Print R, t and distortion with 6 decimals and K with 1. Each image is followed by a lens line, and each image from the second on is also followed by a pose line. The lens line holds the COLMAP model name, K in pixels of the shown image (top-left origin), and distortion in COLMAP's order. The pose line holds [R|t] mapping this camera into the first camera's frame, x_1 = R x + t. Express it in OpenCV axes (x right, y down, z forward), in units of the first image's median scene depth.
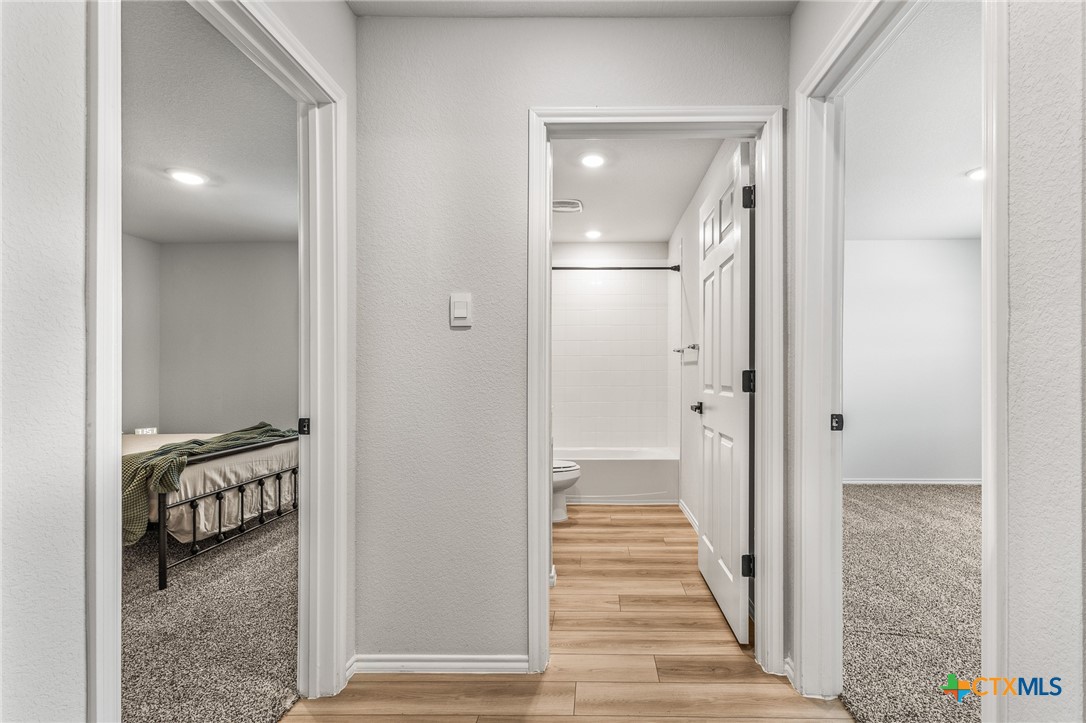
lens RADIAL K [[480.7, 0, 585.4], [0, 480.7, 375.5], [0, 0, 1]] dist [0.011076, -0.006219]
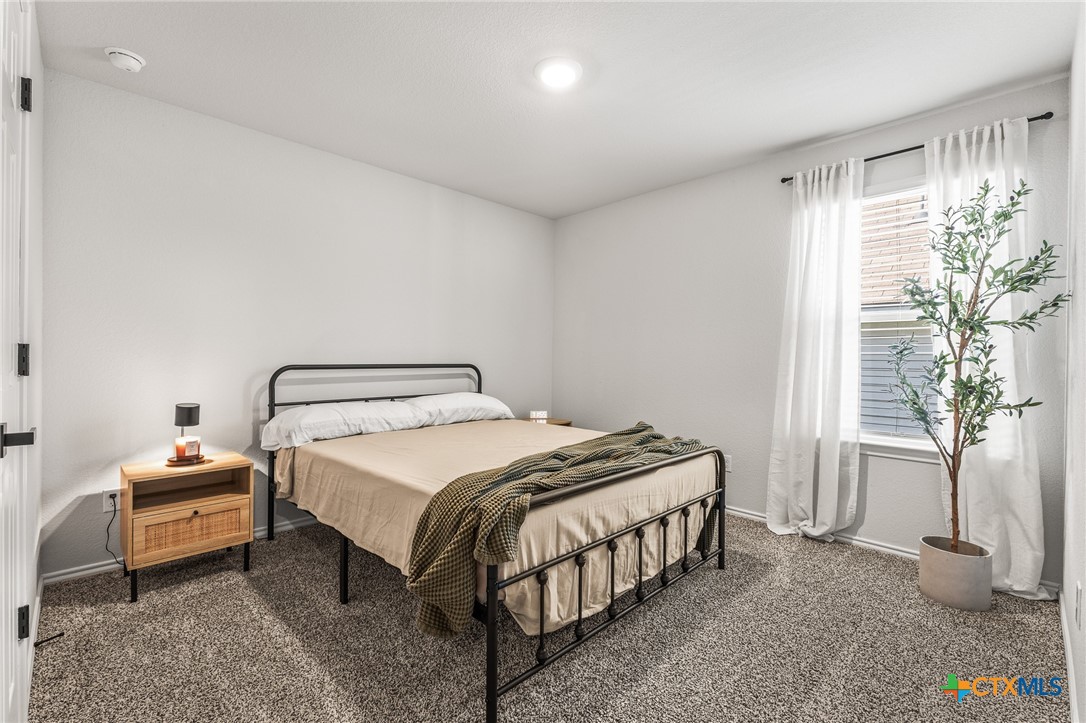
lens RADIAL K [[480.7, 0, 550.7], [0, 480.7, 365.0], [0, 0, 1]] dist [0.011076, -0.006219]
pose [[0.713497, 0.018890, -0.700404, -0.368036], [-0.010300, 0.999811, 0.016473, 0.003933], [0.700583, -0.004539, 0.713557, 0.544605]]
